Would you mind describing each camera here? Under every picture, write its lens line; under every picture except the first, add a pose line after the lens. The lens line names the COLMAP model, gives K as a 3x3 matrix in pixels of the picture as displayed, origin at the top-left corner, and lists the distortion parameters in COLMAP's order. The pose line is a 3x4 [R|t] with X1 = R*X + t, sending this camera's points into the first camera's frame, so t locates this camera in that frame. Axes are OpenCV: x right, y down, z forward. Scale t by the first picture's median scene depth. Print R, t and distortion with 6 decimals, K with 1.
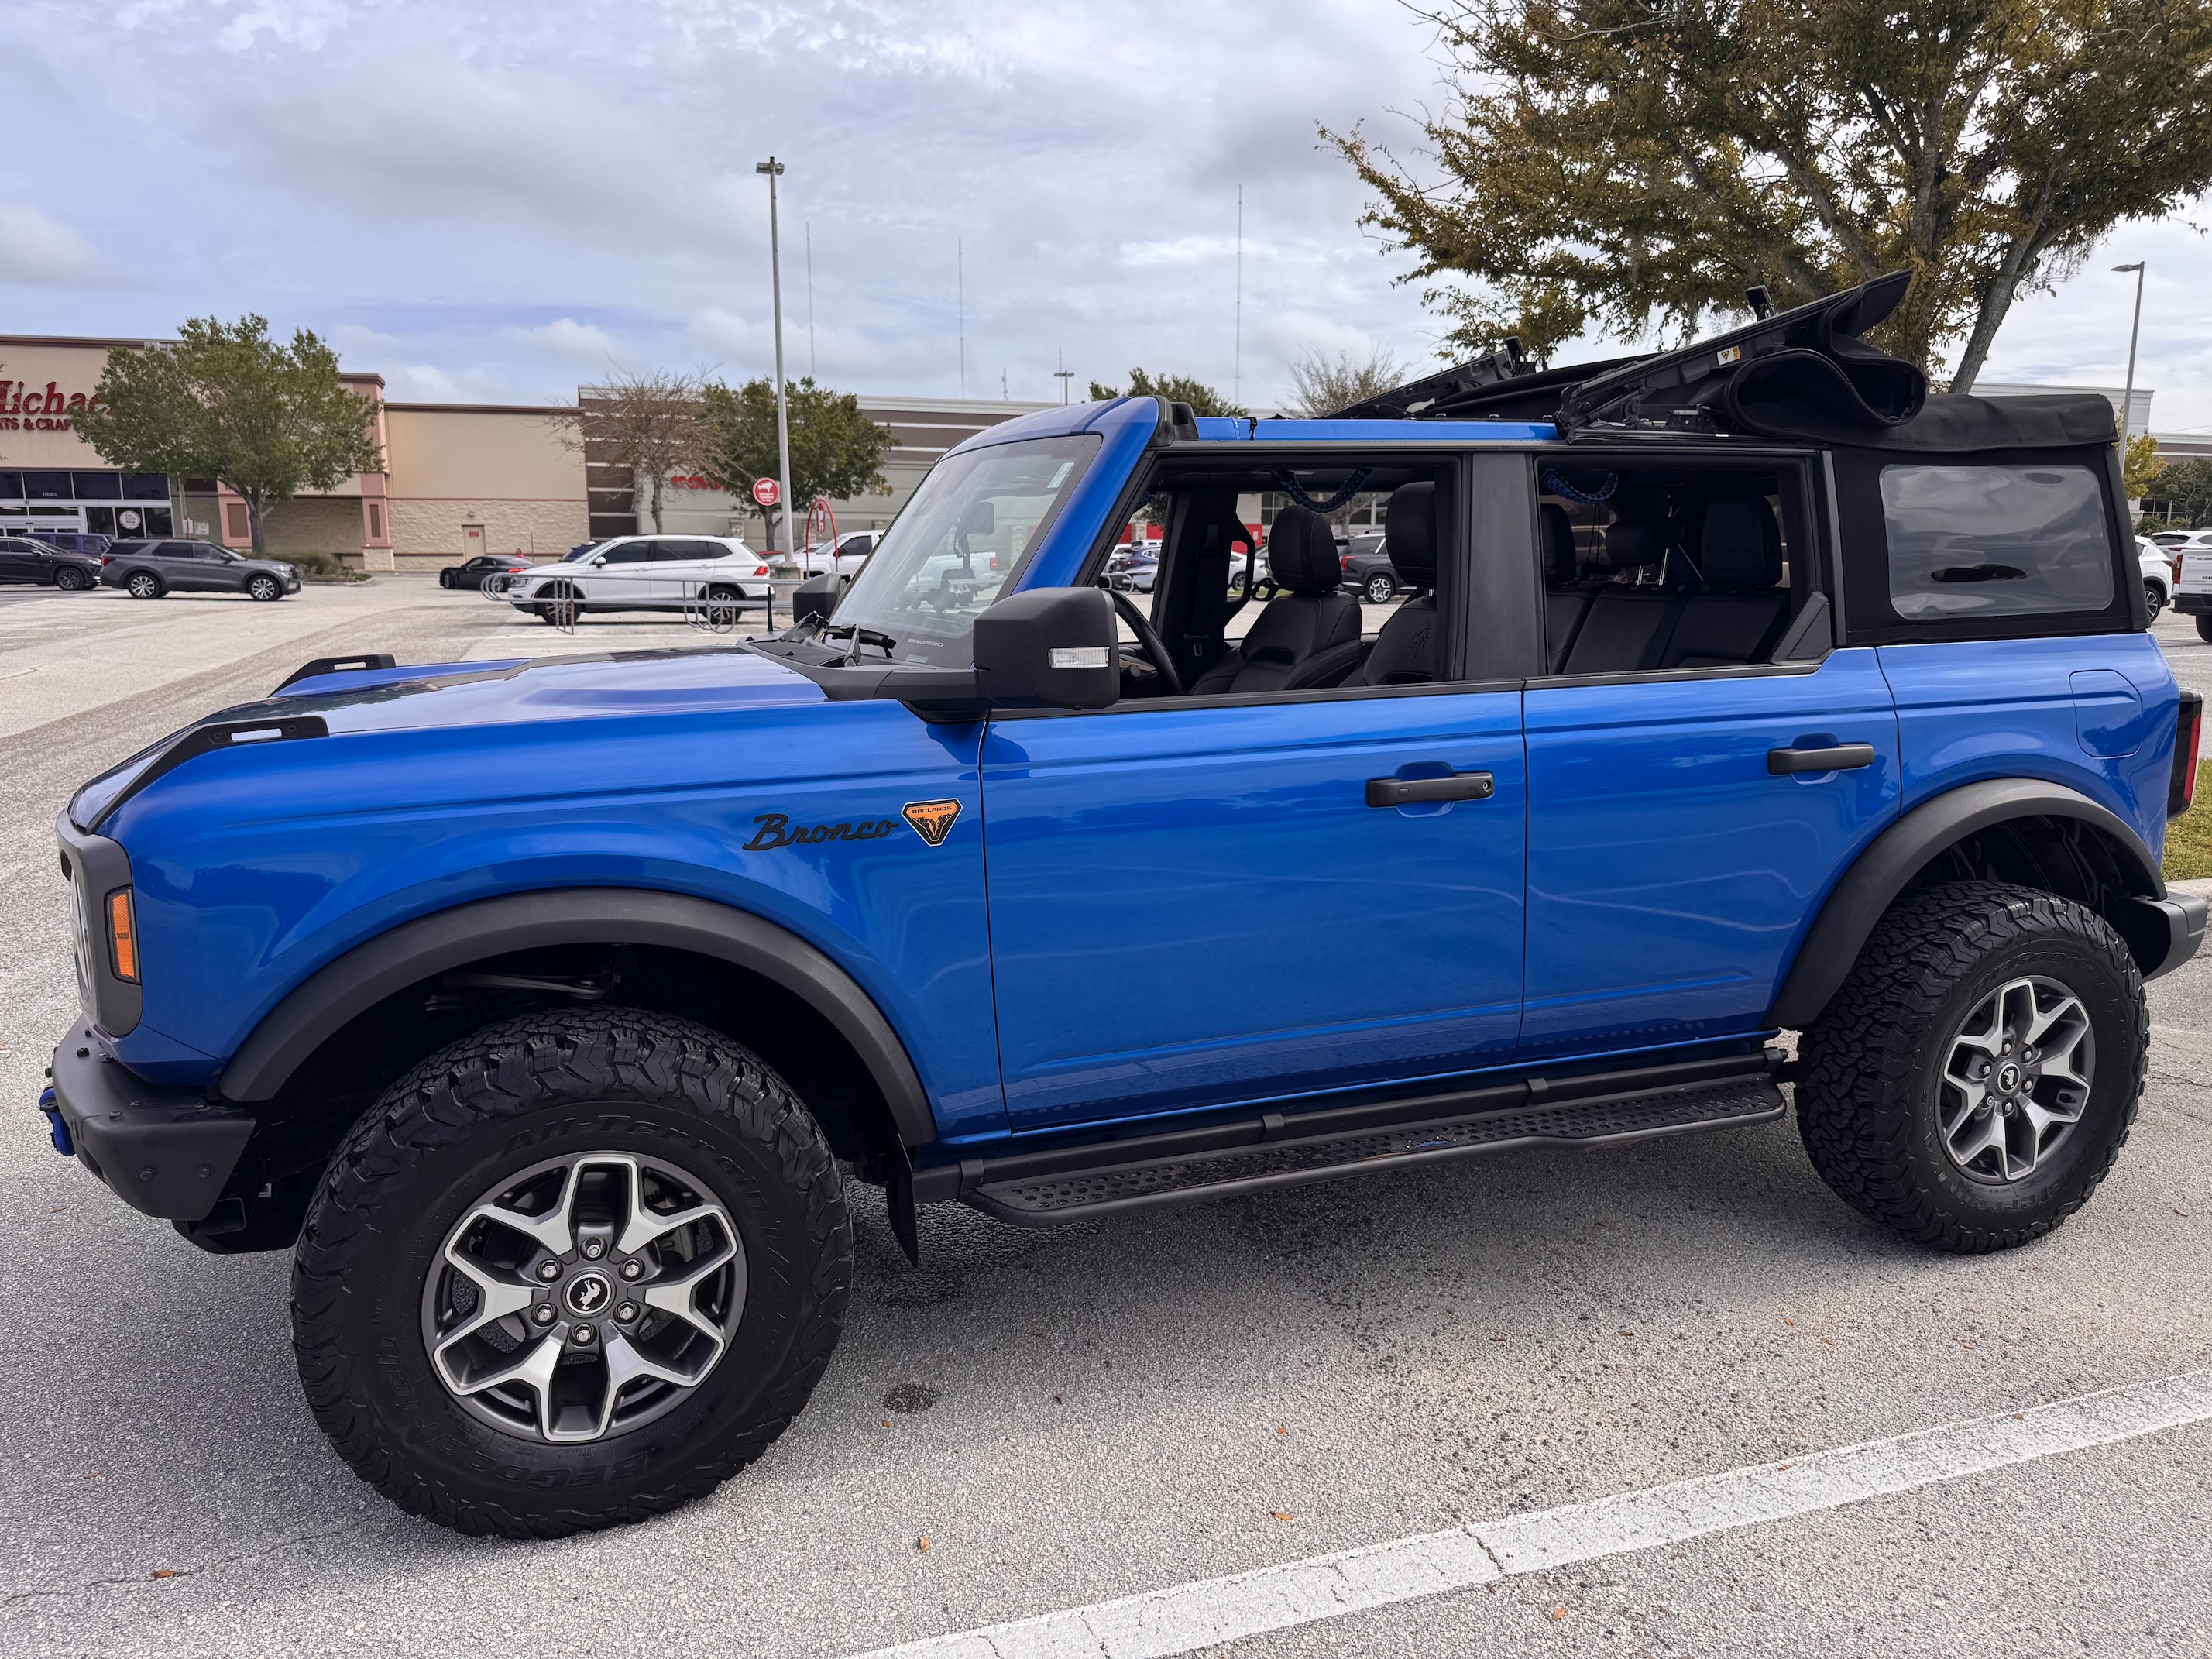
lens RADIAL K [[1569.3, 0, 1106.0], [0, 1569.3, 829.5], [0, 0, 1]] dist [0.079657, -0.128305]
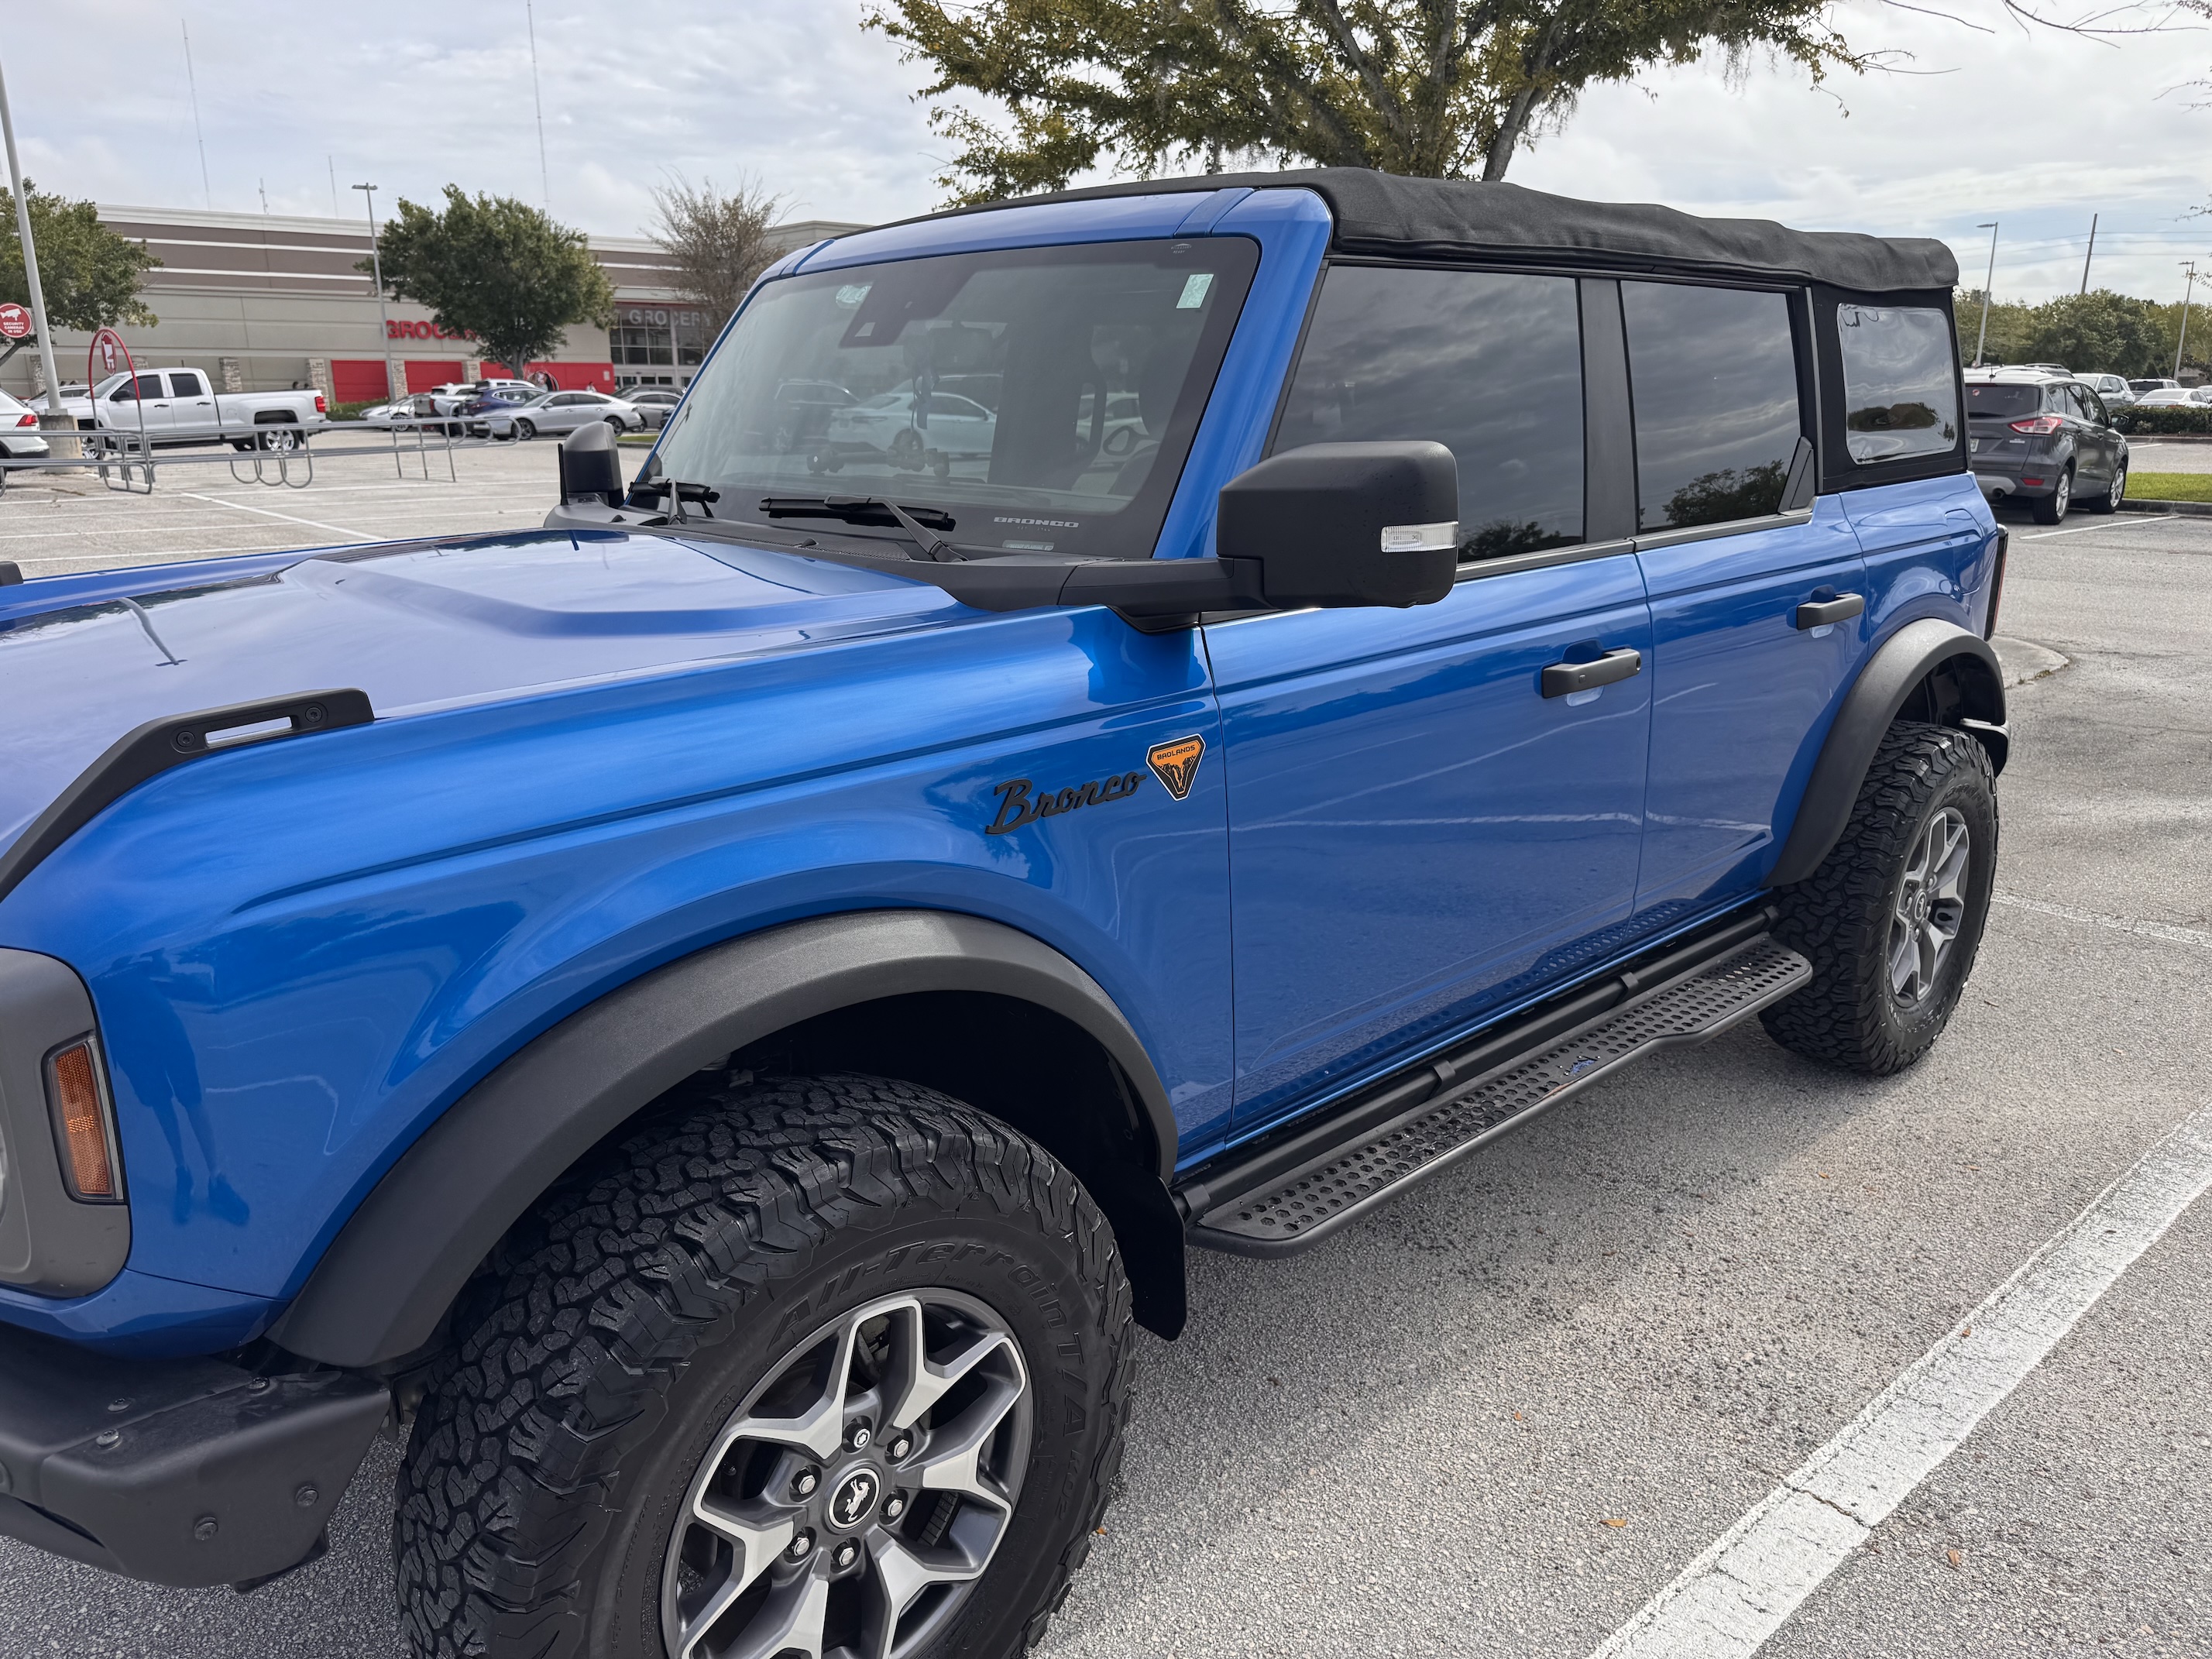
lens RADIAL K [[1582.8, 0, 1099.4], [0, 1582.8, 832.1], [0, 0, 1]] dist [-0.002432, -0.001750]
pose [[0.922129, -0.105512, 0.372217, -0.107995], [0.069290, 0.991577, 0.109425, -0.015069], [-0.380627, -0.075113, 0.921673, 0.082162]]
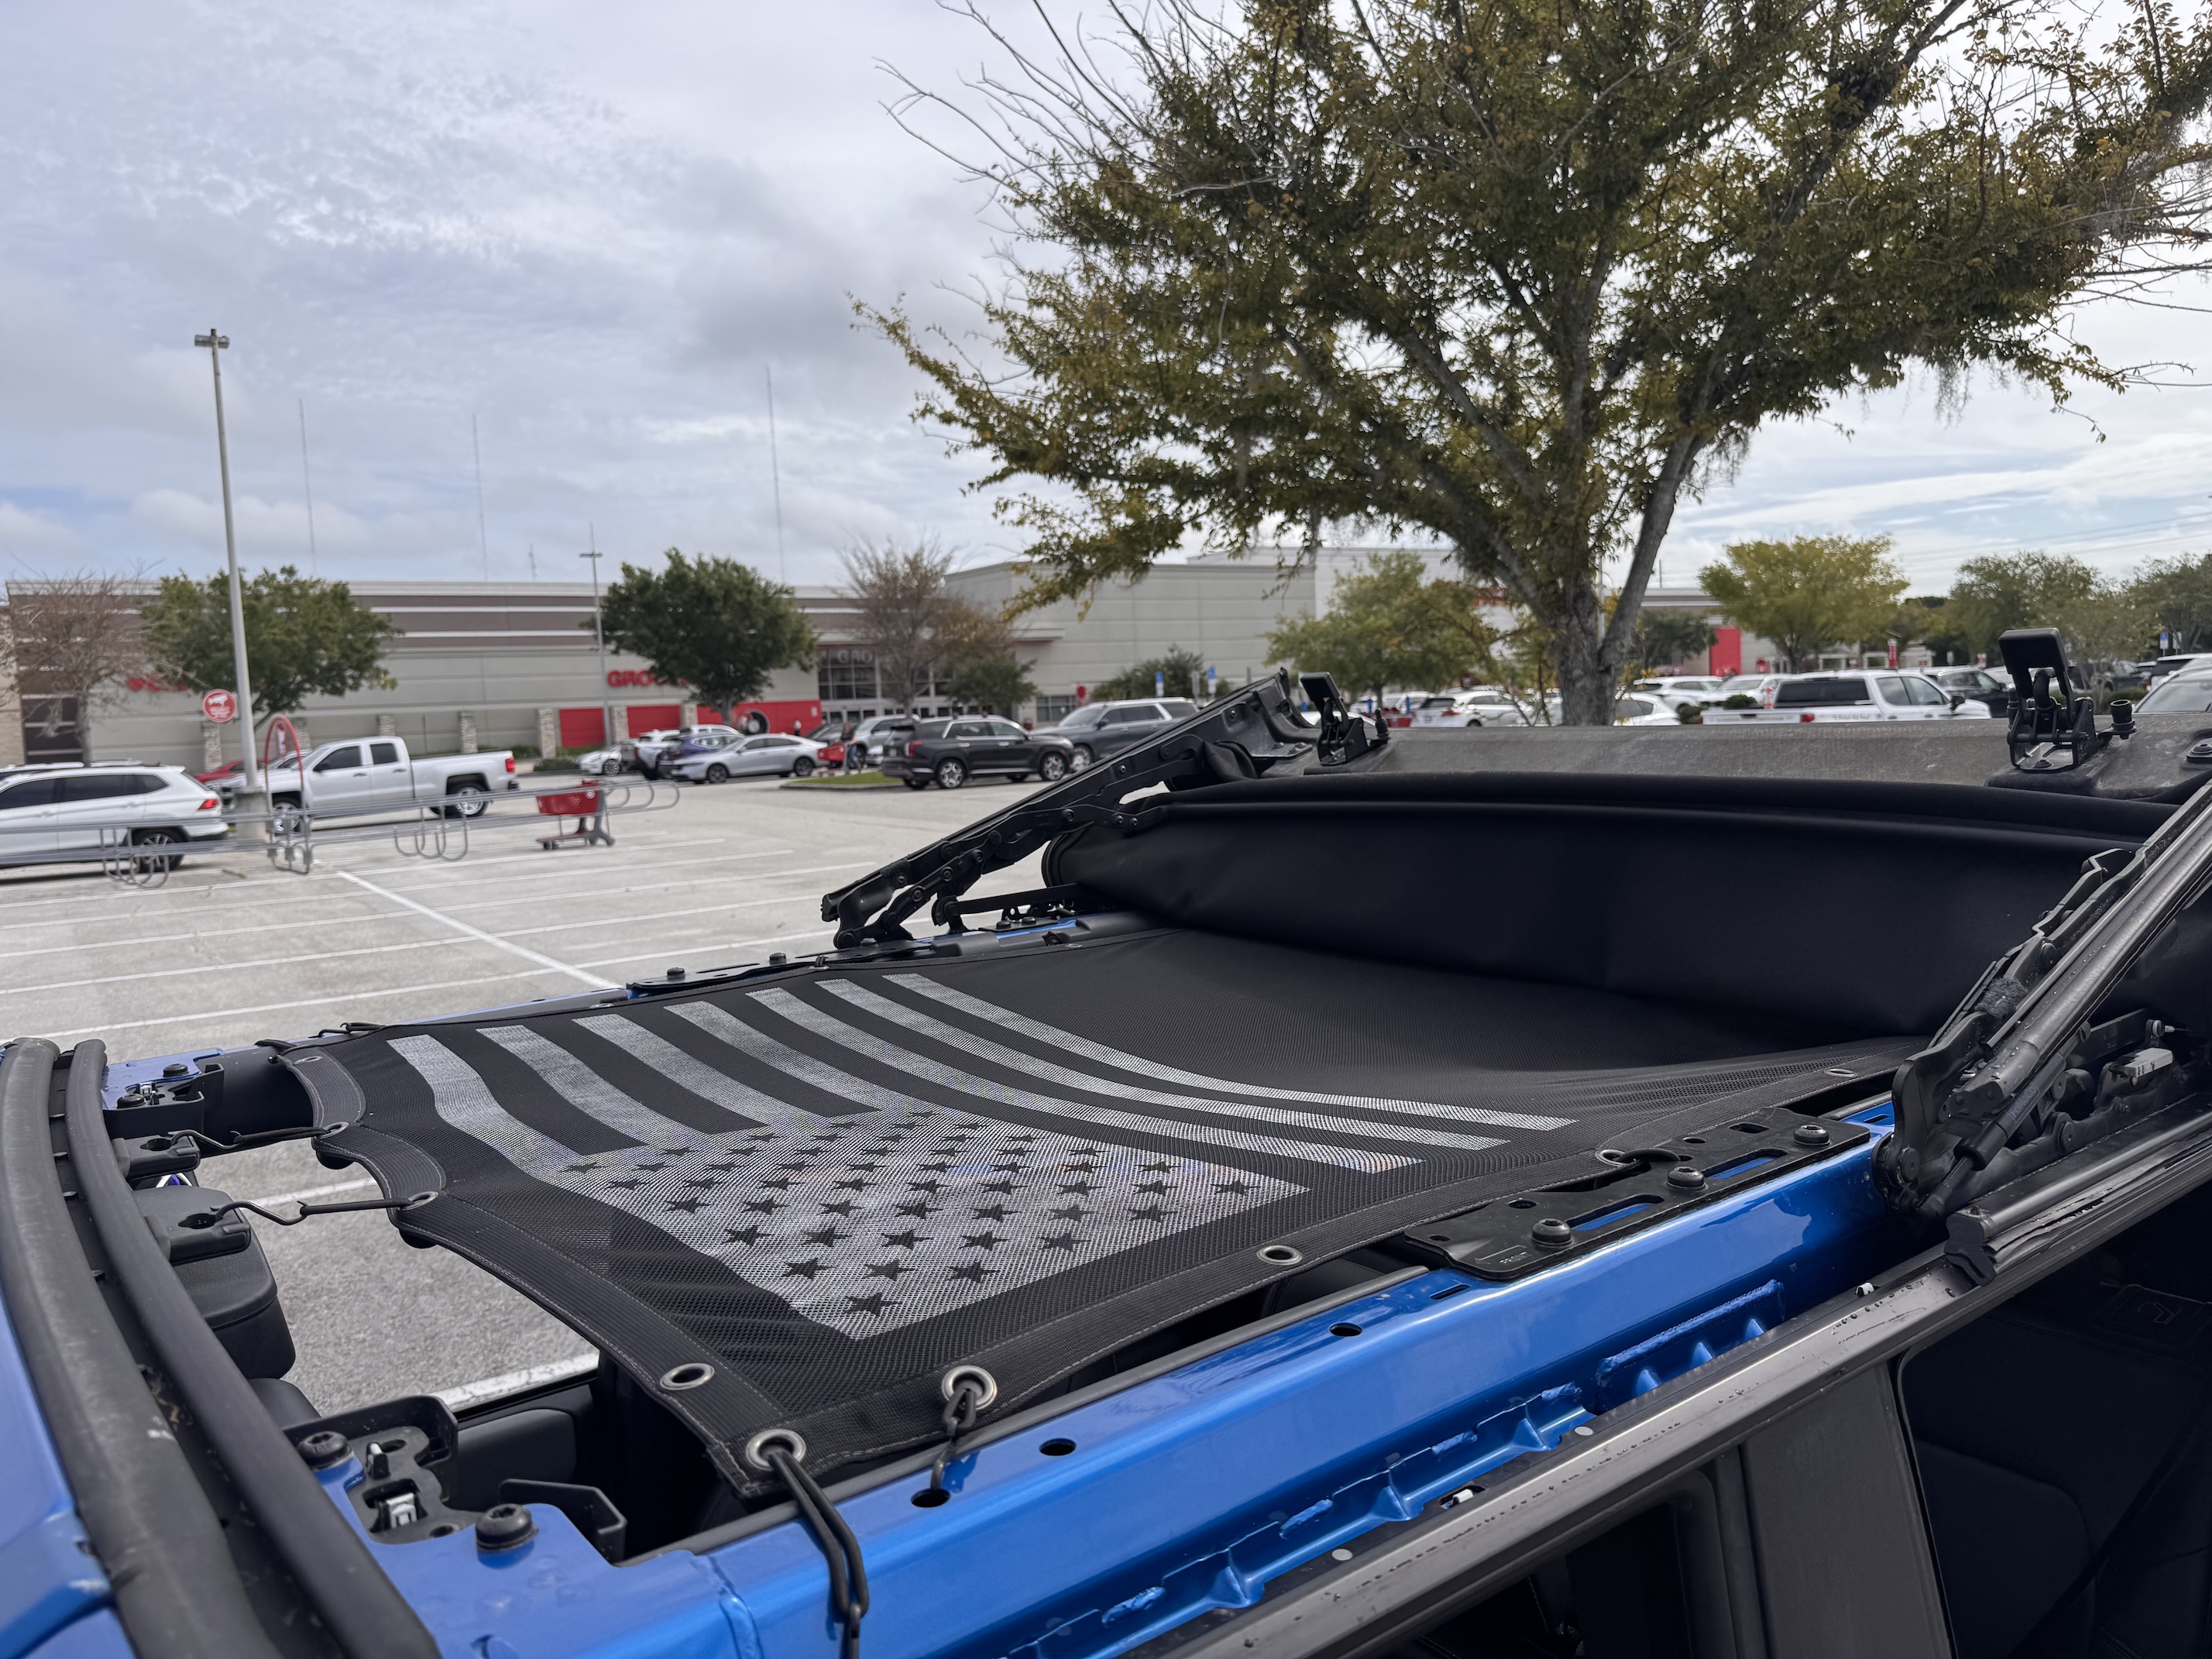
lens RADIAL K [[1569.3, 0, 1106.0], [0, 1569.3, 829.5], [0, 0, 1]] dist [0.079657, -0.128305]
pose [[0.960528, -0.066158, 0.270201, 0.023785], [0.093492, 0.991583, -0.089568, -0.095472], [-0.262001, 0.111294, 0.958629, 0.232187]]
